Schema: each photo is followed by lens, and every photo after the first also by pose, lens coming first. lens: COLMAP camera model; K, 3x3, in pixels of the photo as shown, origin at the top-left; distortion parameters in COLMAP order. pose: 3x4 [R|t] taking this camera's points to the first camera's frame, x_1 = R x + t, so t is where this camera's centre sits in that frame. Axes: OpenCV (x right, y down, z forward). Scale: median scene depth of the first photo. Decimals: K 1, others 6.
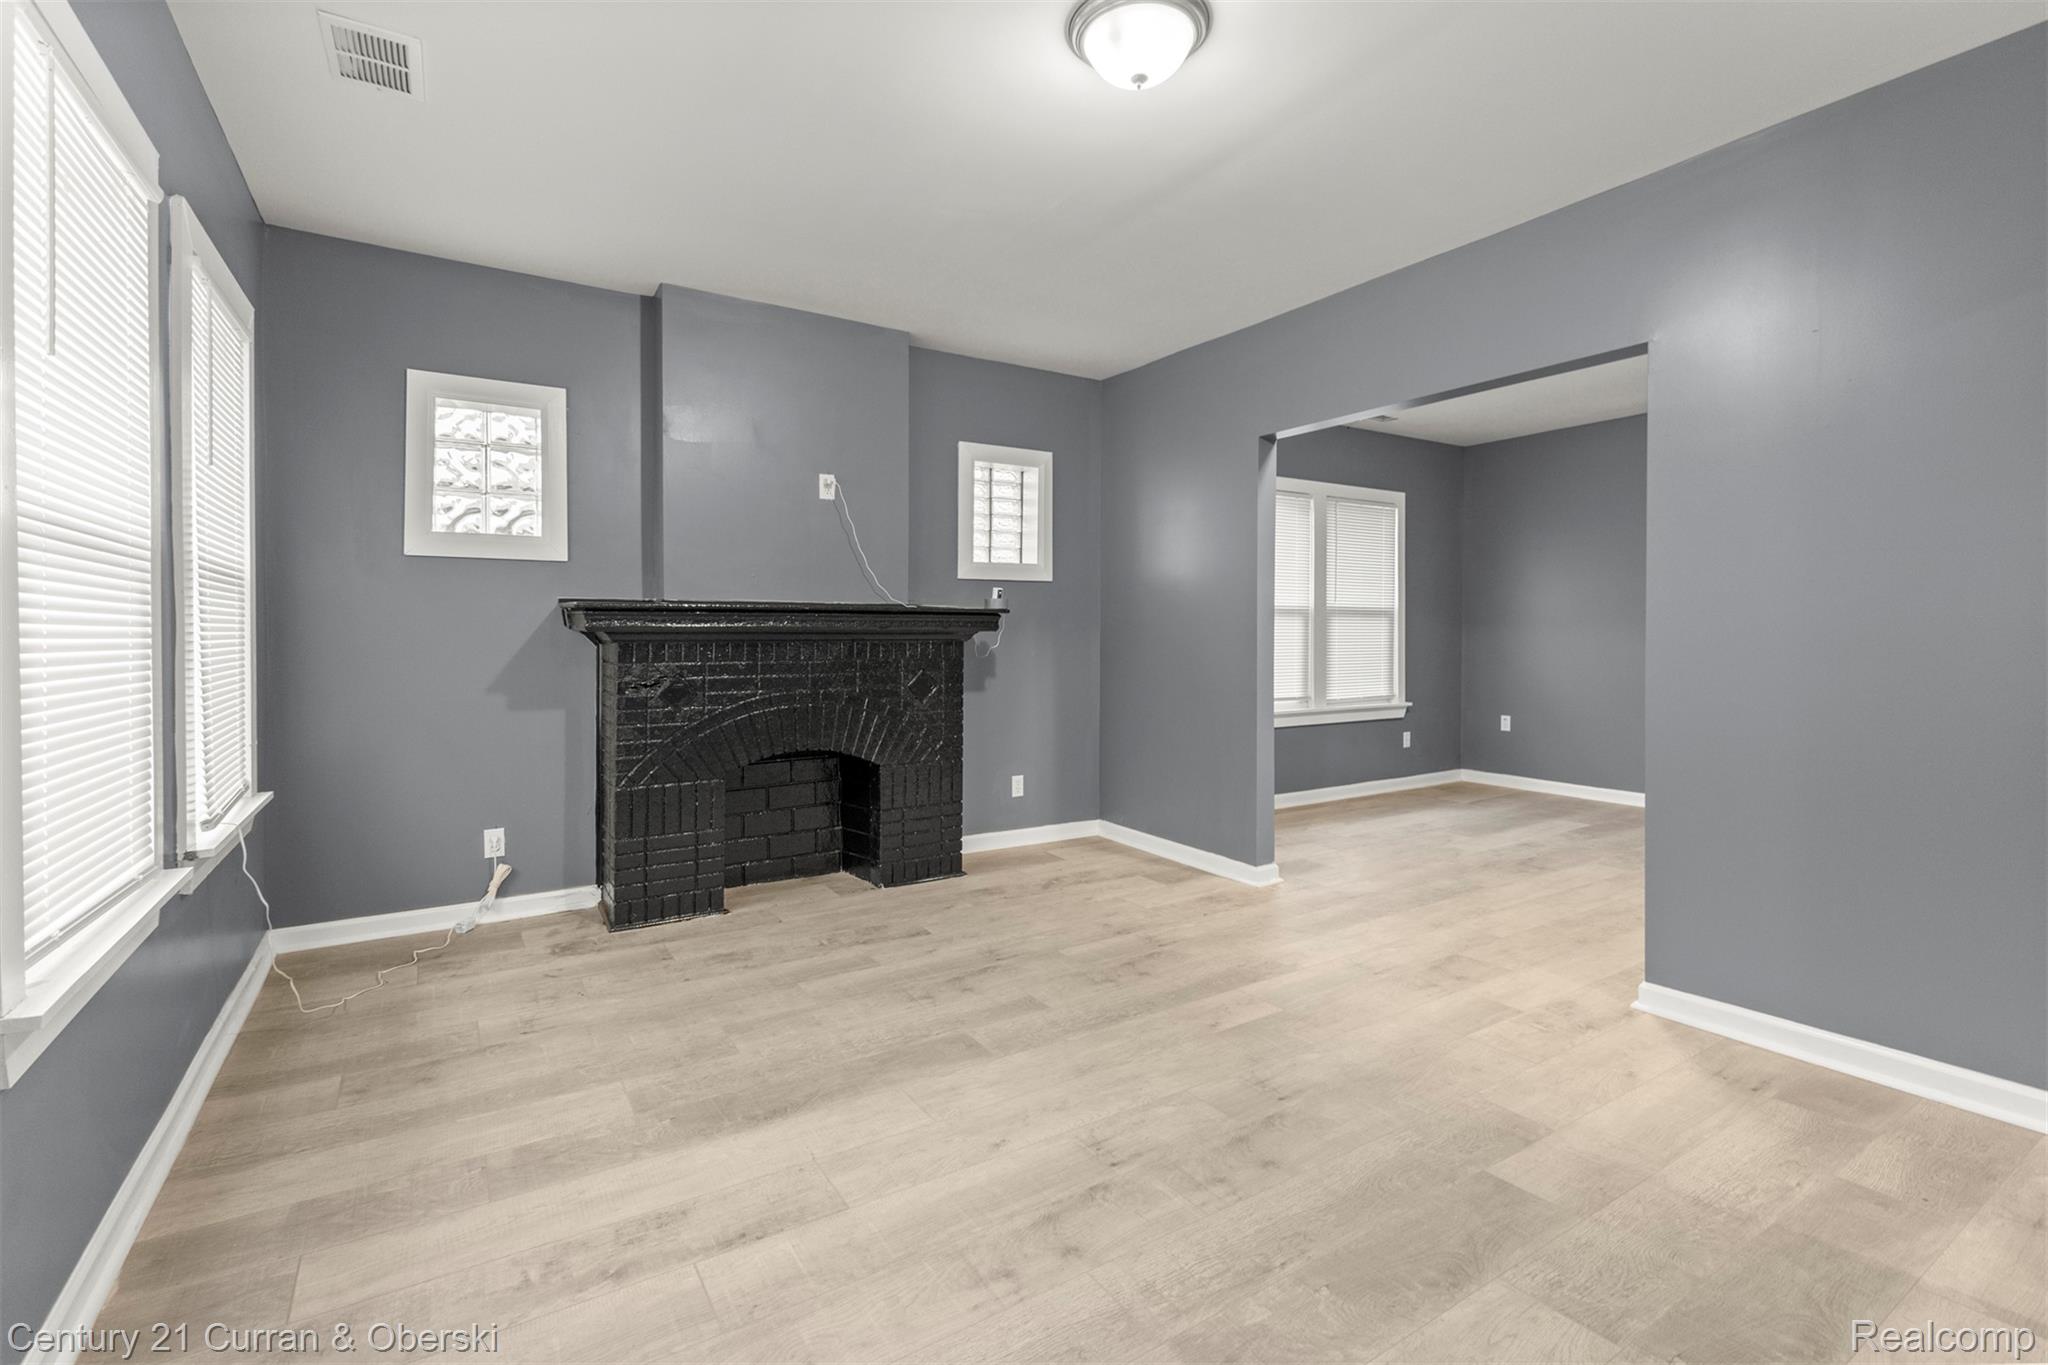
lens RADIAL K [[897.0, 0, 1019.3], [0, 897.0, 634.4], [0, 0, 1]] dist [0.003445, 0.000153]
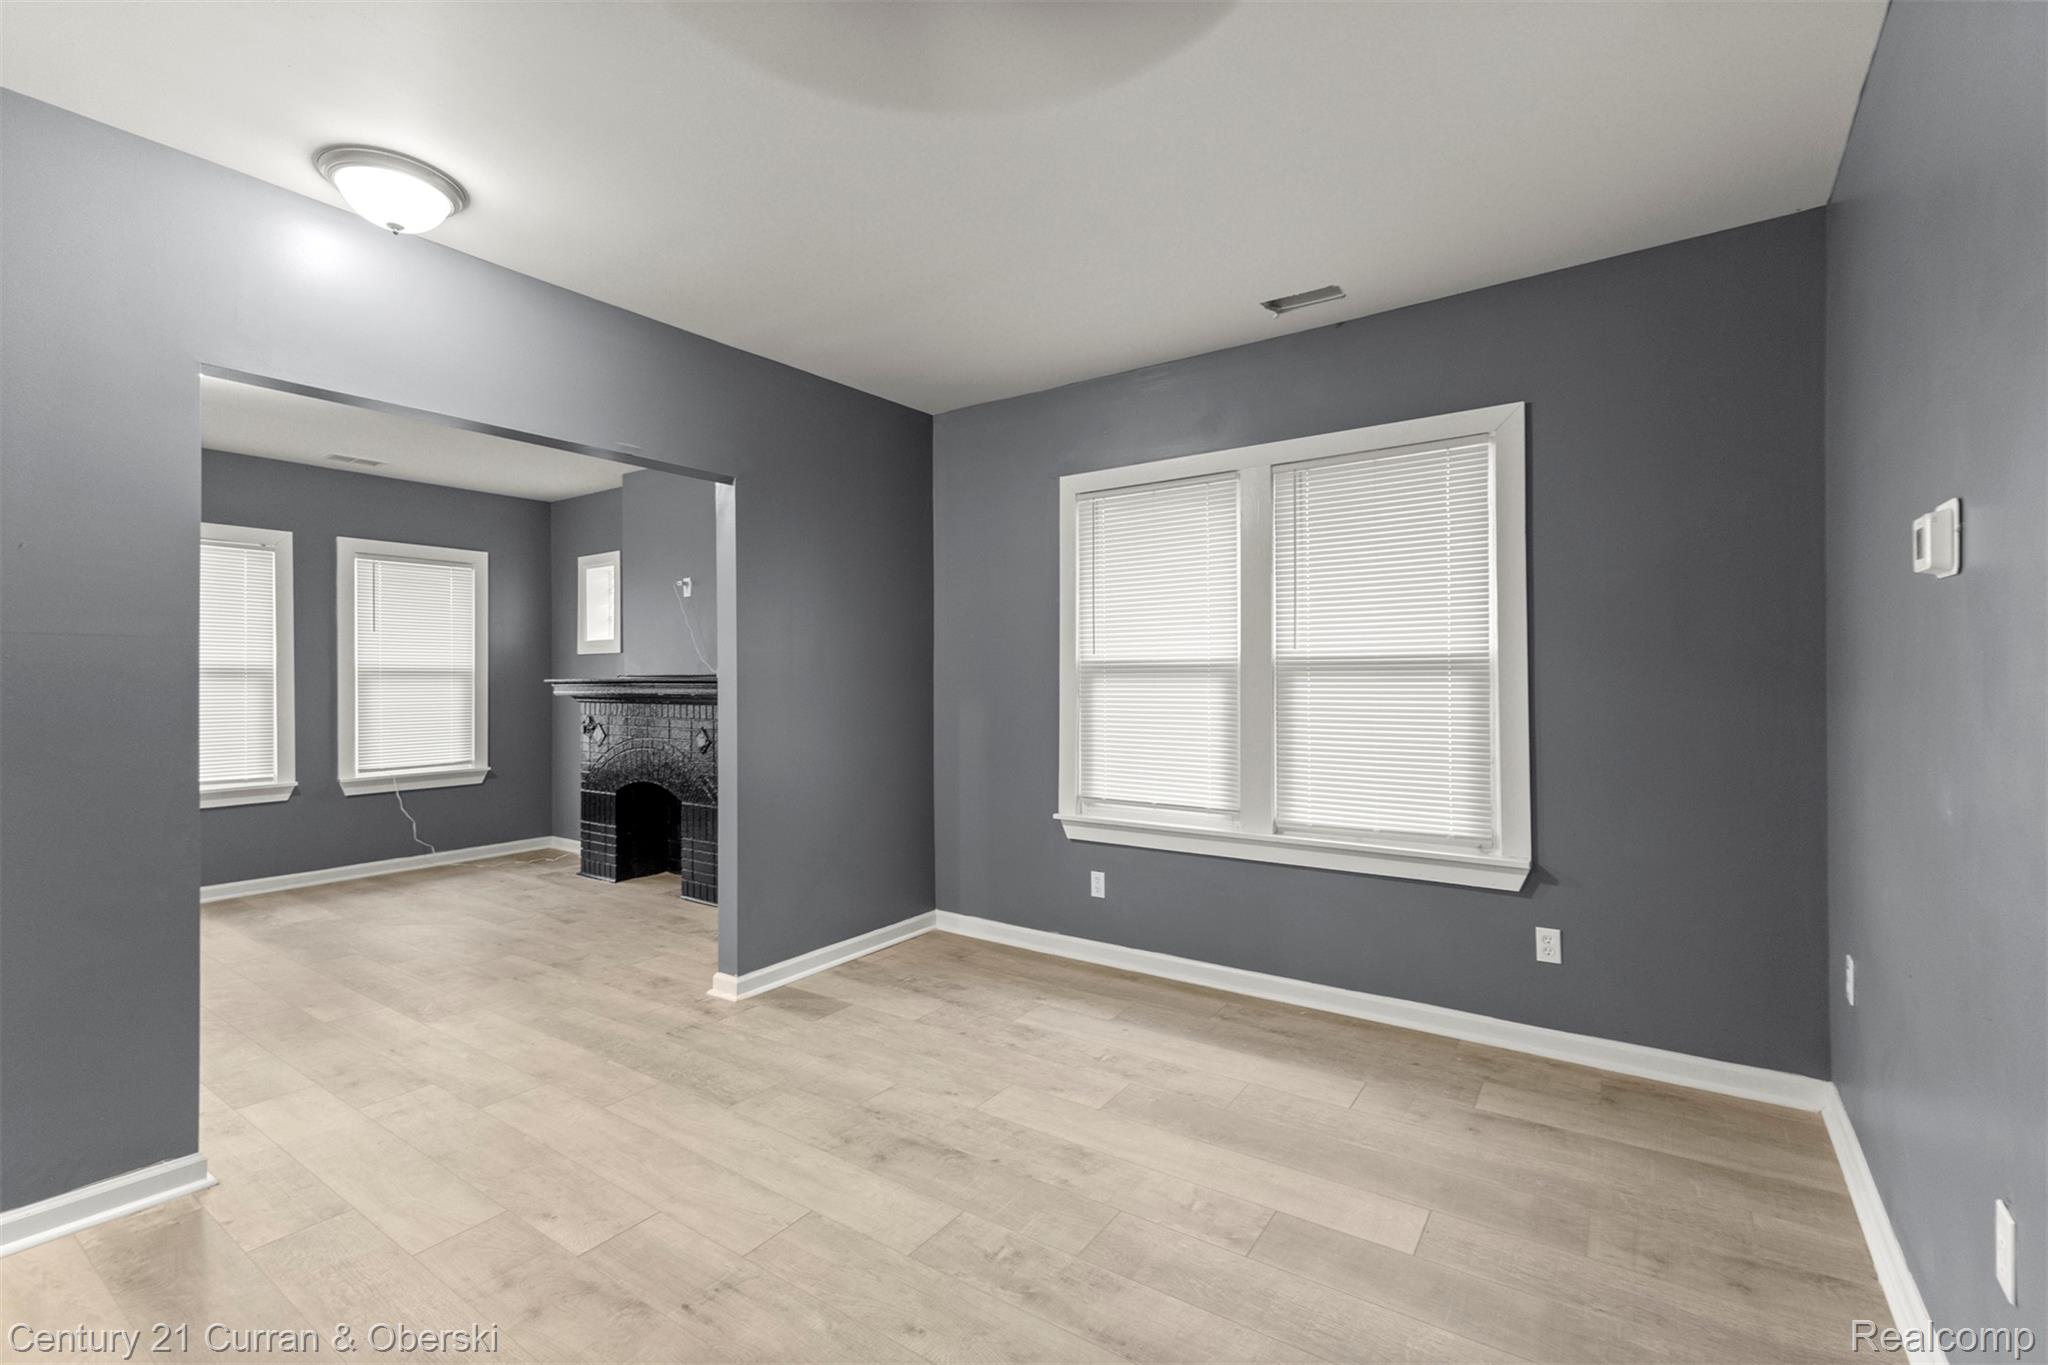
lens RADIAL K [[889.5, 0, 1033.8], [0, 889.5, 683.4], [0, 0, 1]] dist [0.003944, 0.000258]
pose [[0.396129, 0.005141, -0.918181, 1.622752], [0.005383, 0.999954, 0.007921, -0.042065], [0.918179, -0.008080, 0.396083, 1.280487]]
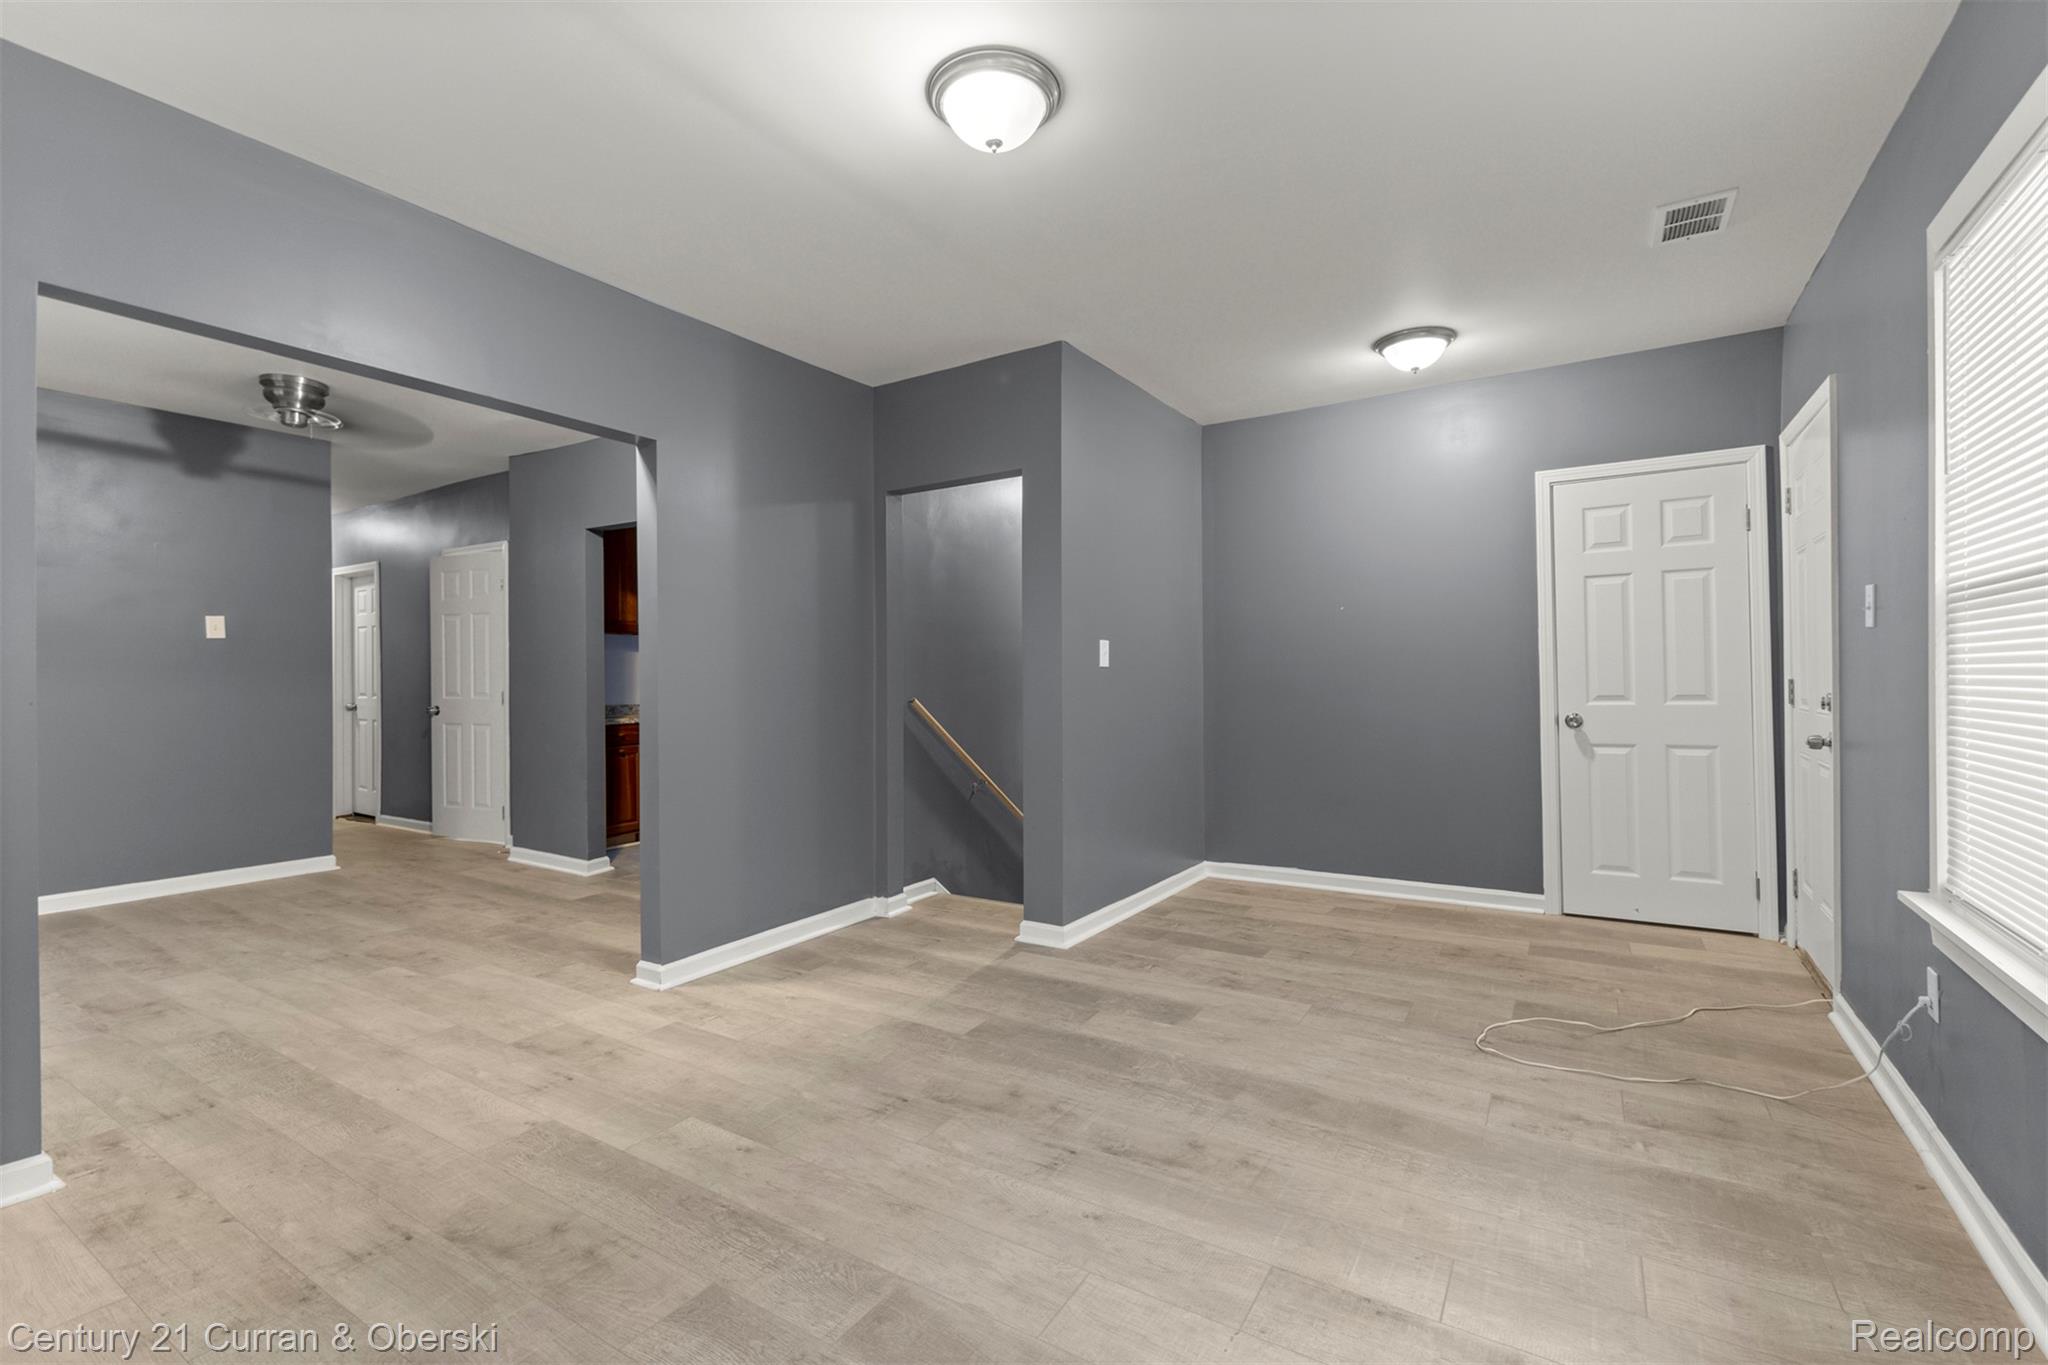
lens RADIAL K [[905.2, 0, 1013.0], [0, 905.2, 675.6], [0, 0, 1]] dist [0.014844, 0.000129]
pose [[-0.421211, 0.007247, 0.906934, -0.578902], [0.001864, 0.999973, -0.007124, -0.001025], [-0.906961, -0.001310, -0.421213, 0.991481]]
